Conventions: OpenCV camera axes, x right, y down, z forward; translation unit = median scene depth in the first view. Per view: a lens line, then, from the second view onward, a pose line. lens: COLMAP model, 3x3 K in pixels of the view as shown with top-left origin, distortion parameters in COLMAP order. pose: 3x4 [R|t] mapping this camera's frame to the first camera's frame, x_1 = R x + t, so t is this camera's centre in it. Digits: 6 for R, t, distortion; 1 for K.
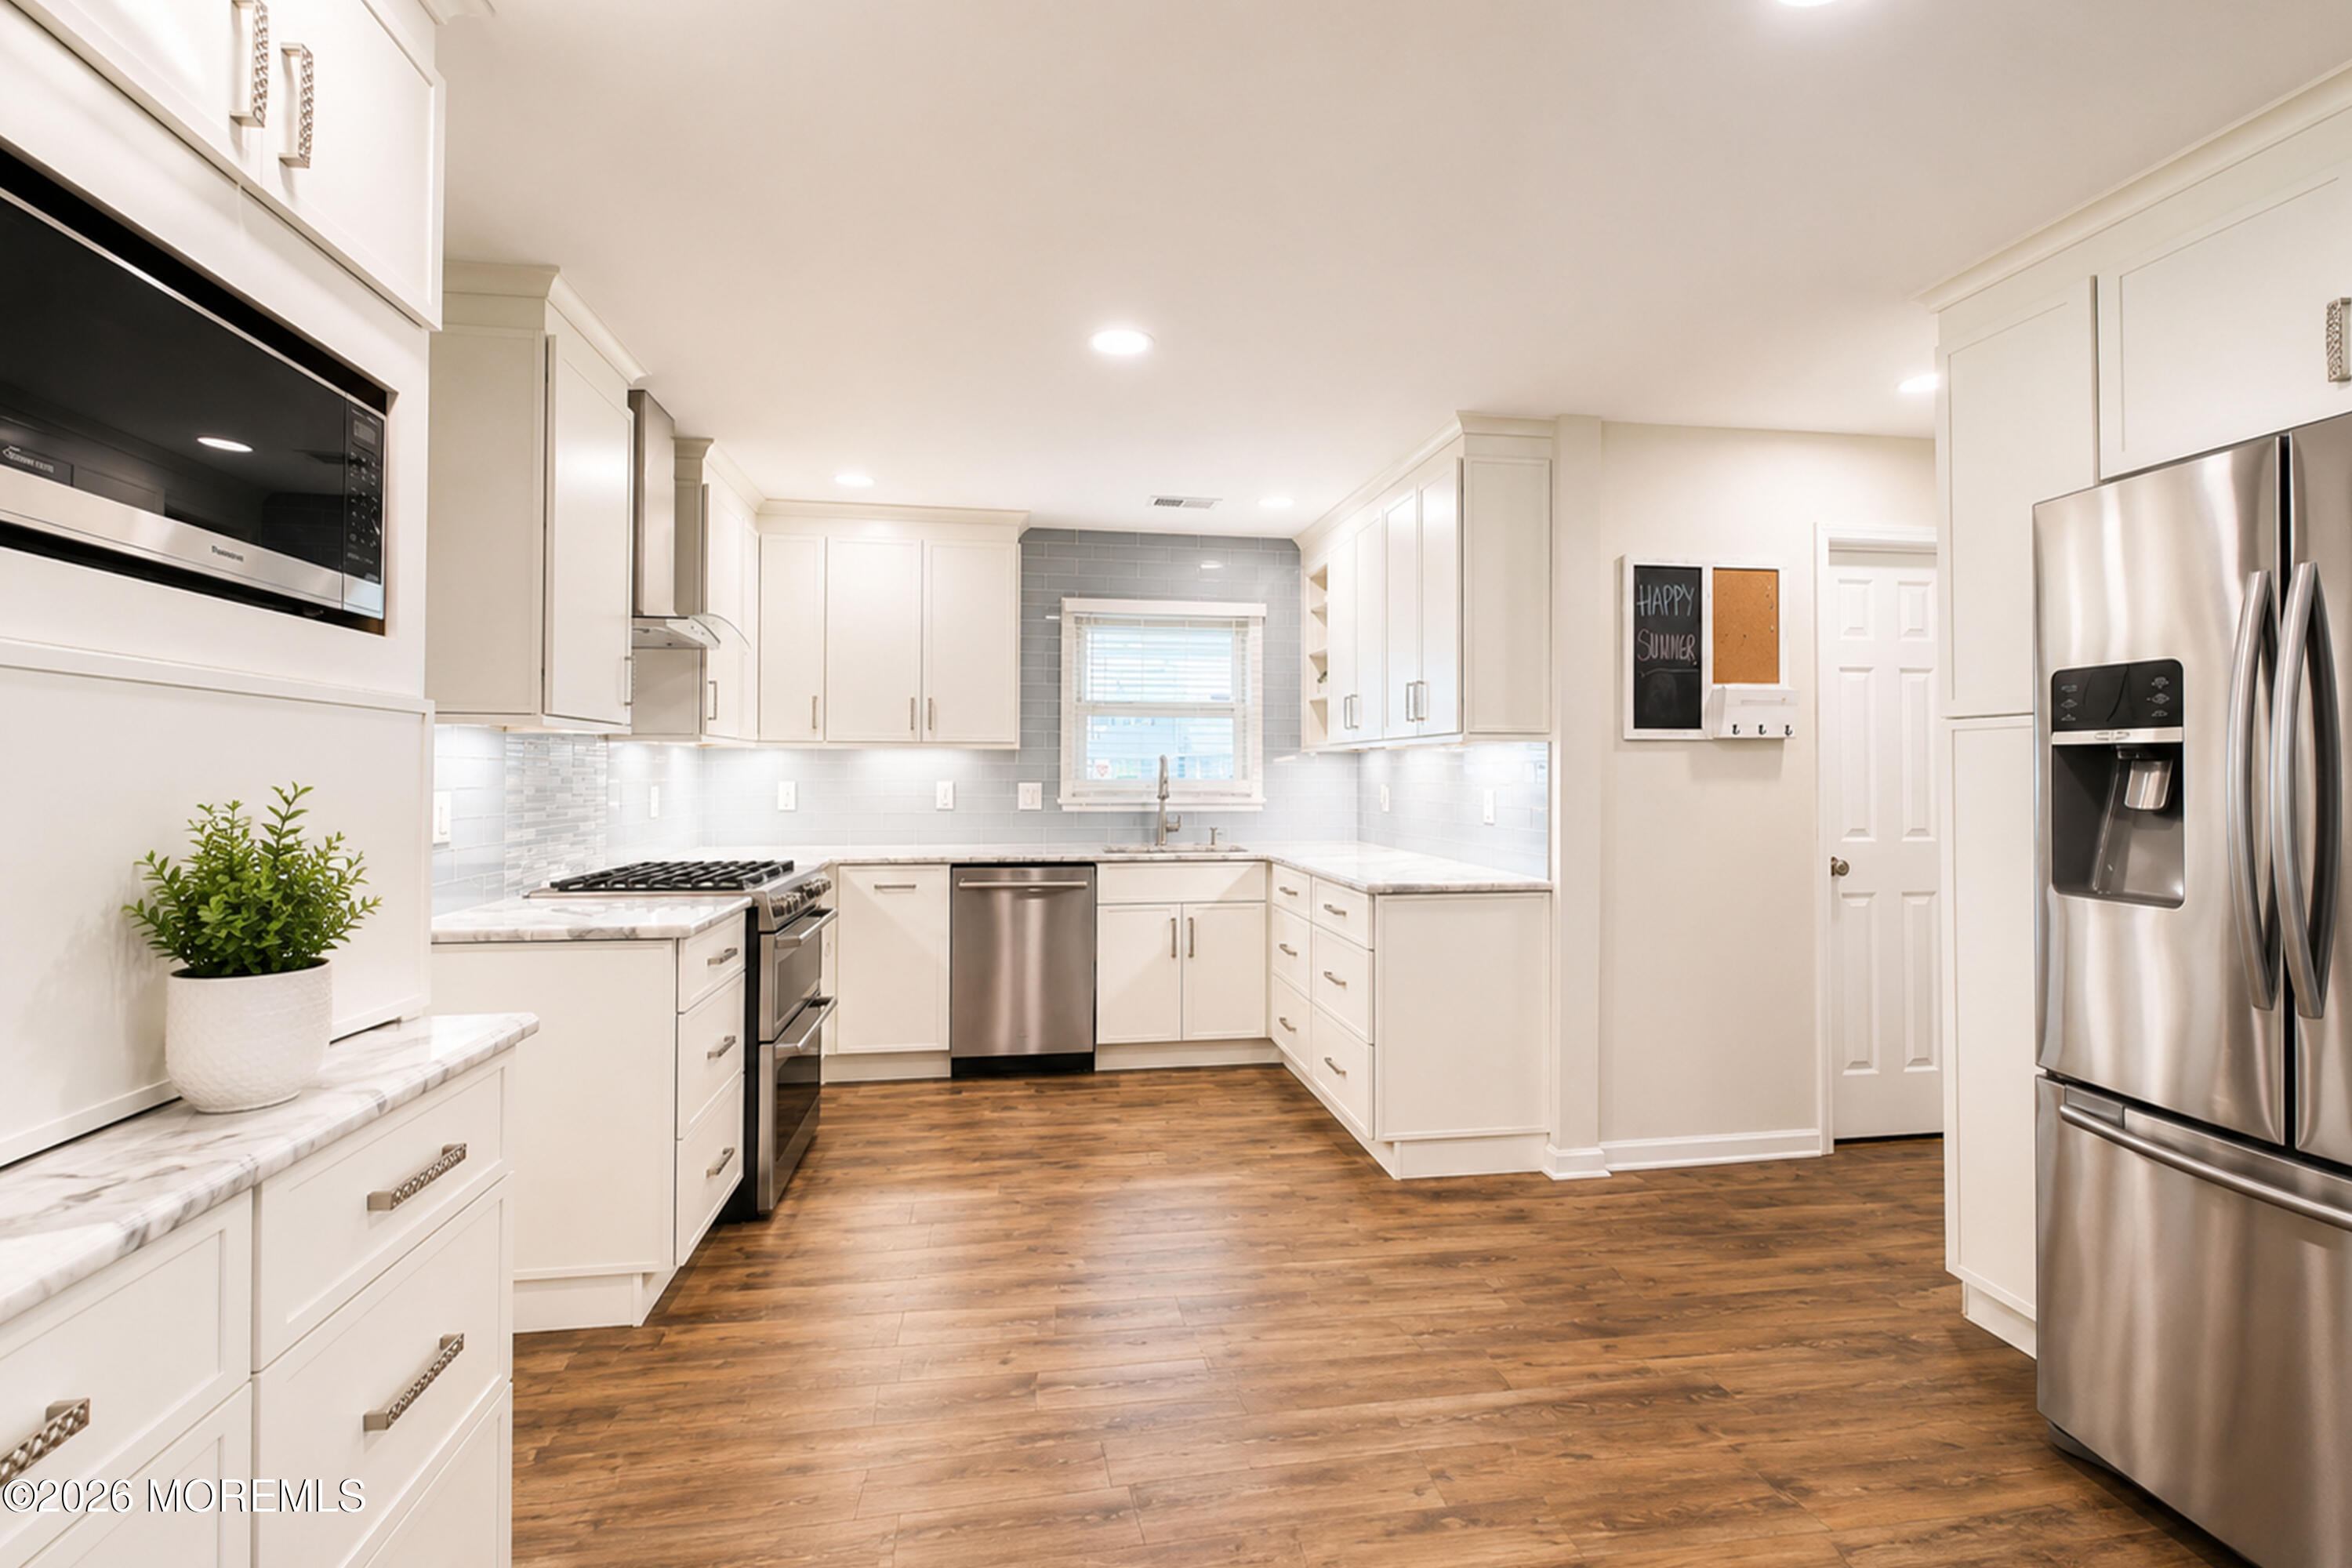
lens RADIAL K [[1041.5, 0, 1182.0], [0, 1041.5, 770.6], [0, 0, 1]] dist [-0.016717, 0.001427]
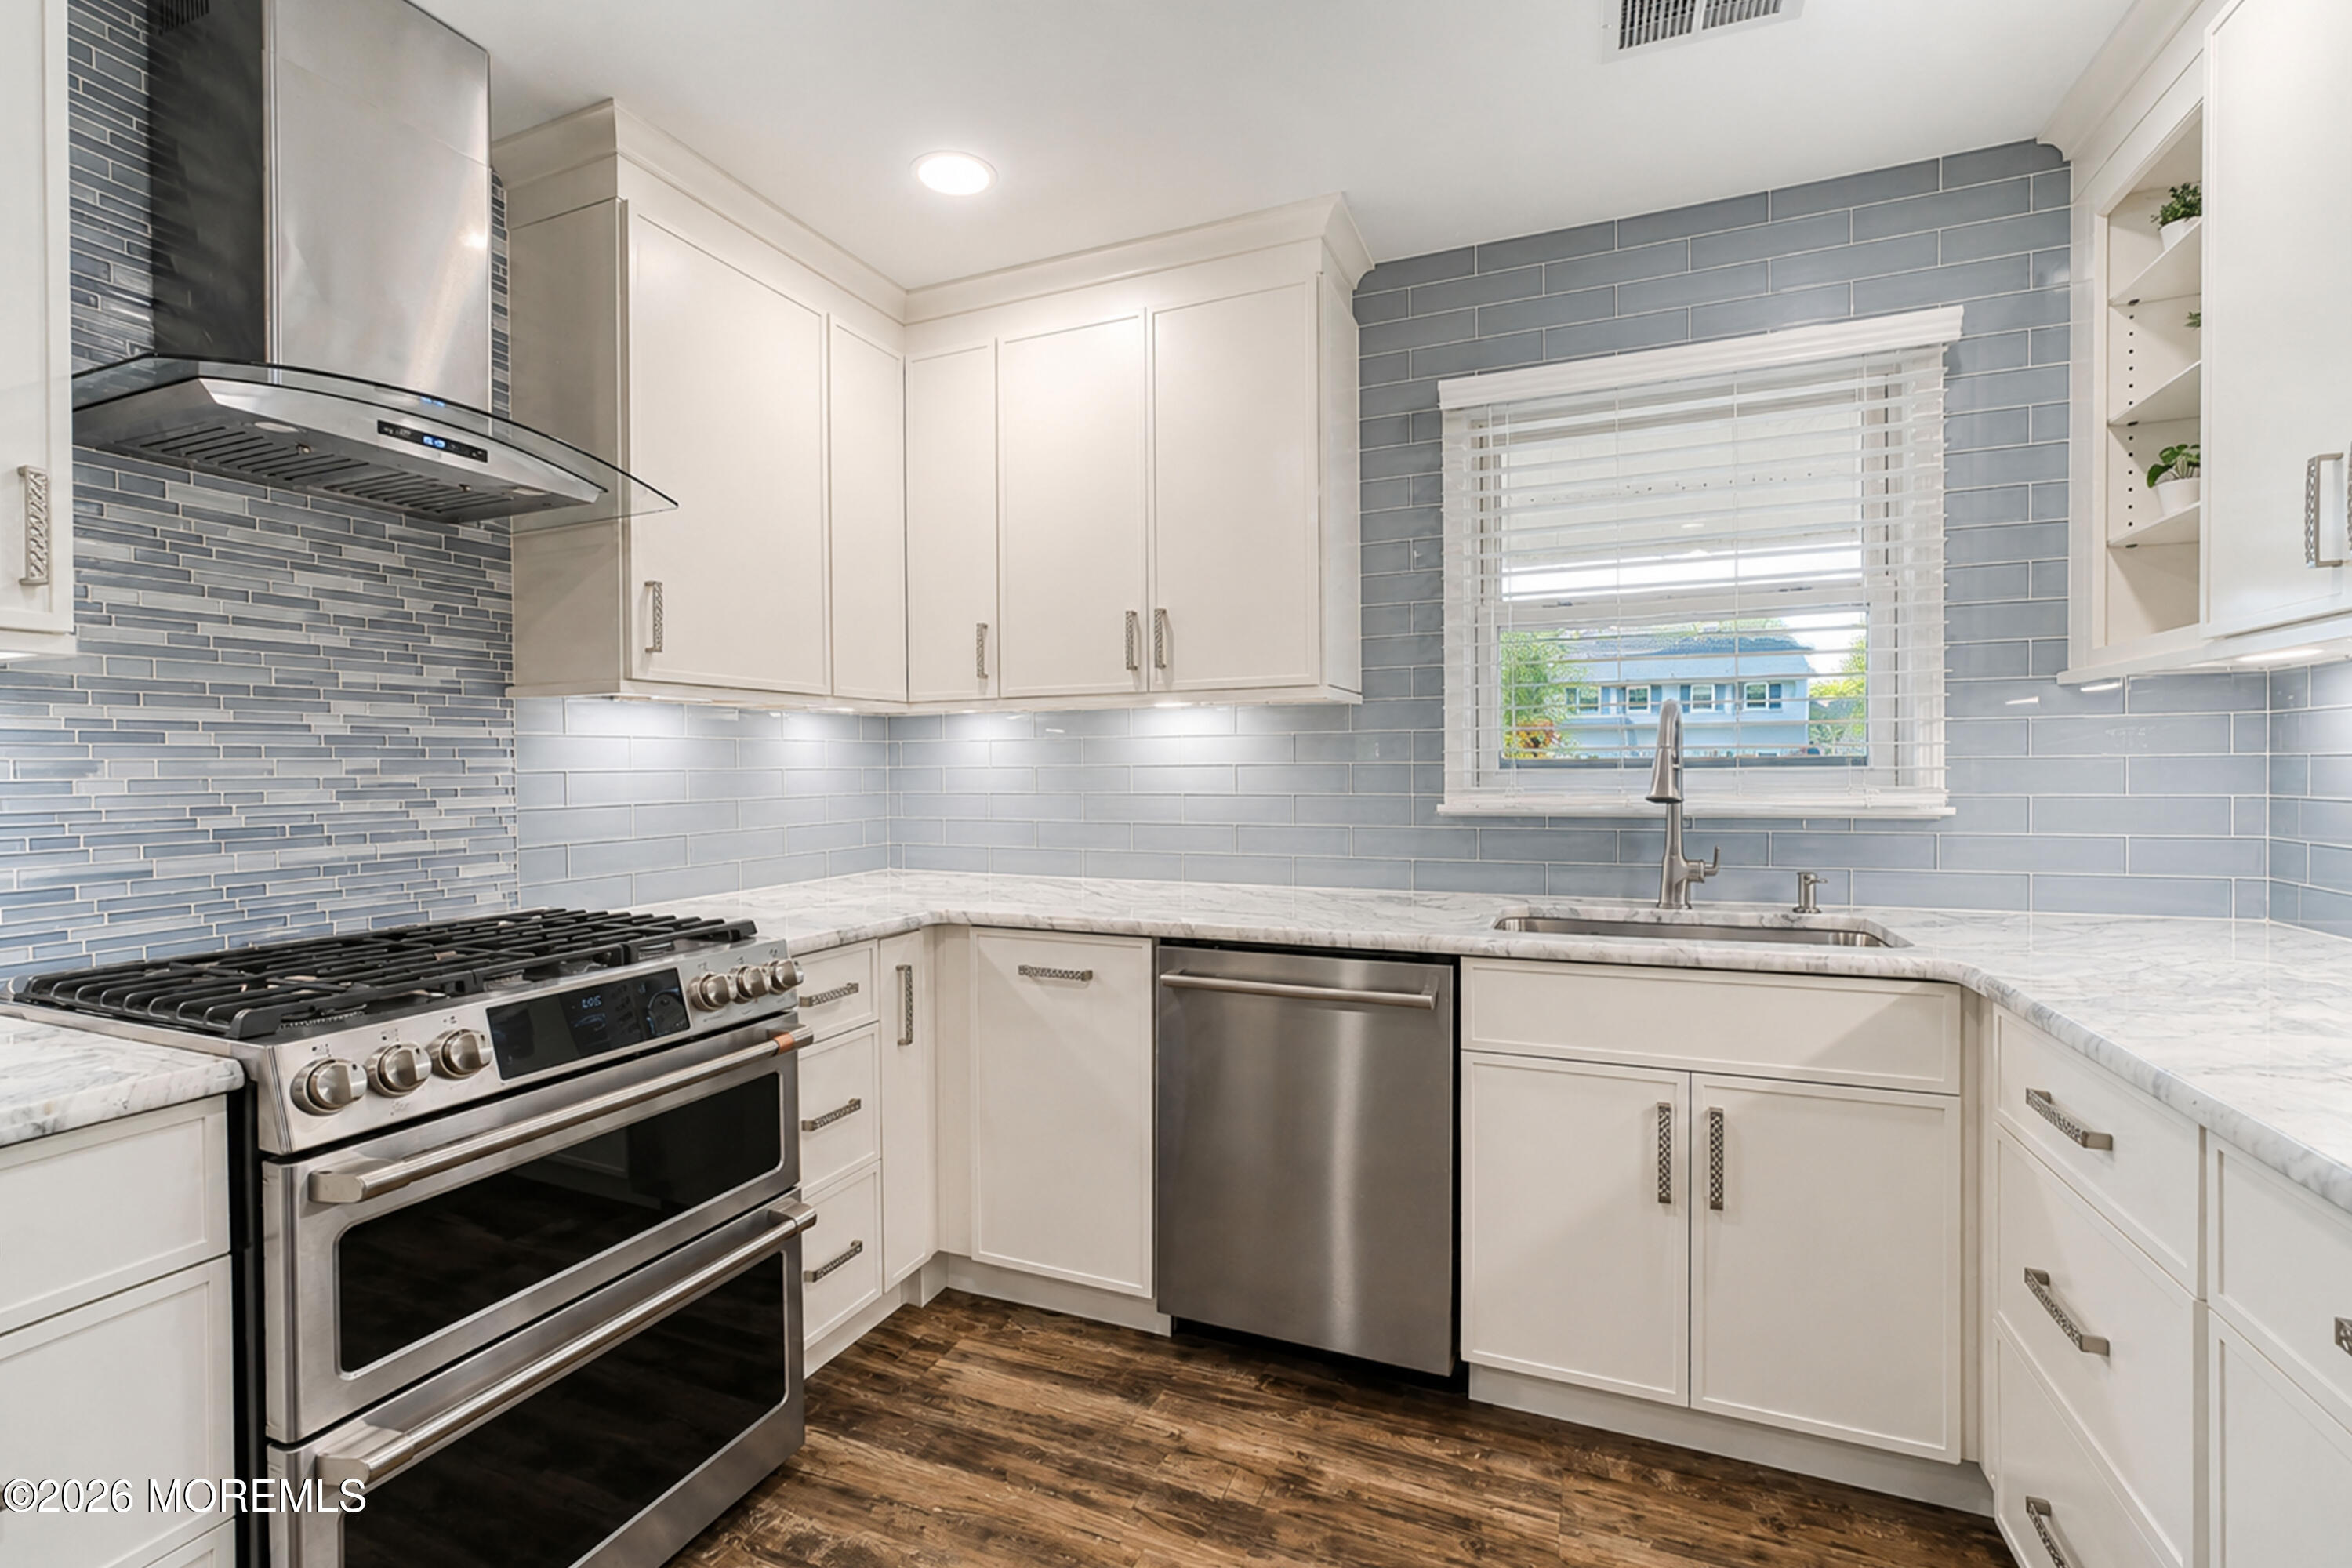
lens RADIAL K [[1041.5, 0, 1172.0], [0, 1041.5, 796.1], [0, 0, 1]] dist [-0.016717, 0.001427]
pose [[0.851611, 0.003884, -0.524160, 0.037003], [0.006503, 0.999817, 0.017973, 0.016107], [0.524134, -0.018715, 0.851430, 0.581786]]
